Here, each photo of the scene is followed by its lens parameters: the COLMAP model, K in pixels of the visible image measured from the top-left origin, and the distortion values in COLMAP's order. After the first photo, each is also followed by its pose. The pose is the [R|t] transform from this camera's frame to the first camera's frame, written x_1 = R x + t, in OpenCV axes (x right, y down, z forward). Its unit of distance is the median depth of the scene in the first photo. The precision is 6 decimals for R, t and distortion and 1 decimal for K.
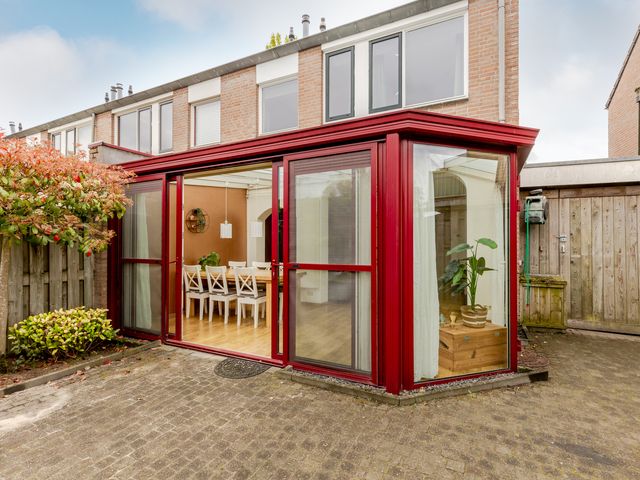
lens RADIAL K [[297.7, 0, 320.0], [0, 297.7, 240.0], [0, 0, 1]] dist [0.002874, 0.000004]
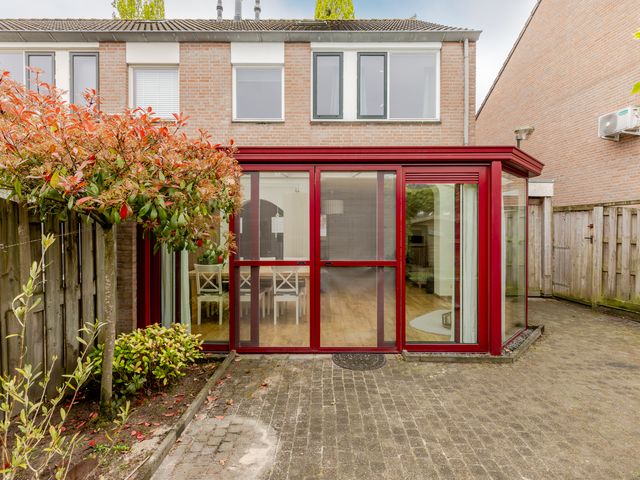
lens RADIAL K [[301.2, 0, 318.0], [0, 301.2, 230.6], [0, 0, 1]] dist [0.001568, 0.000298]
pose [[0.910512, -0.000220, 0.413482, -0.560921], [-0.005593, 0.999902, 0.012846, -0.032429], [-0.413444, -0.014009, 0.910422, 0.055959]]
